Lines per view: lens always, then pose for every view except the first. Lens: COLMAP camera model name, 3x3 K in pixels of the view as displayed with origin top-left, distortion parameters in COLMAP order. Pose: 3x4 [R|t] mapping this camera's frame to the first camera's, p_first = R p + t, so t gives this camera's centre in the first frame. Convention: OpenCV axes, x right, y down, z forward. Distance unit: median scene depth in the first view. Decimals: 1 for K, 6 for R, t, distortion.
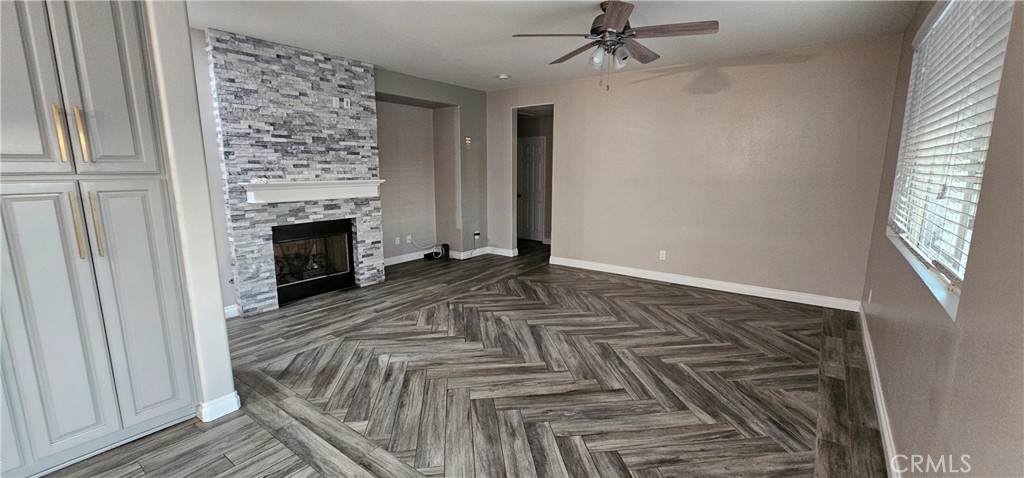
lens RADIAL K [[416.1, 0, 513.3], [0, 416.1, 240.6], [0, 0, 1]] dist [0.000961, 0.000049]
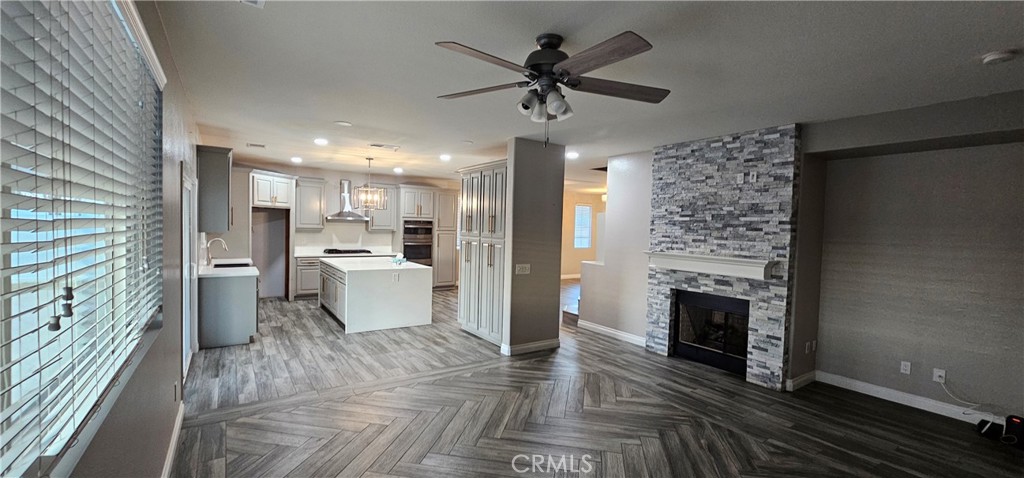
lens RADIAL K [[416.1, 0, 513.8], [0, 416.1, 241.6], [0, 0, 1]] dist [0.000961, 0.000049]
pose [[-0.315293, 0.024342, -0.948682, 0.694324], [-0.192136, 0.977330, 0.088933, -0.179181], [0.929341, 0.210316, -0.303468, 0.868672]]
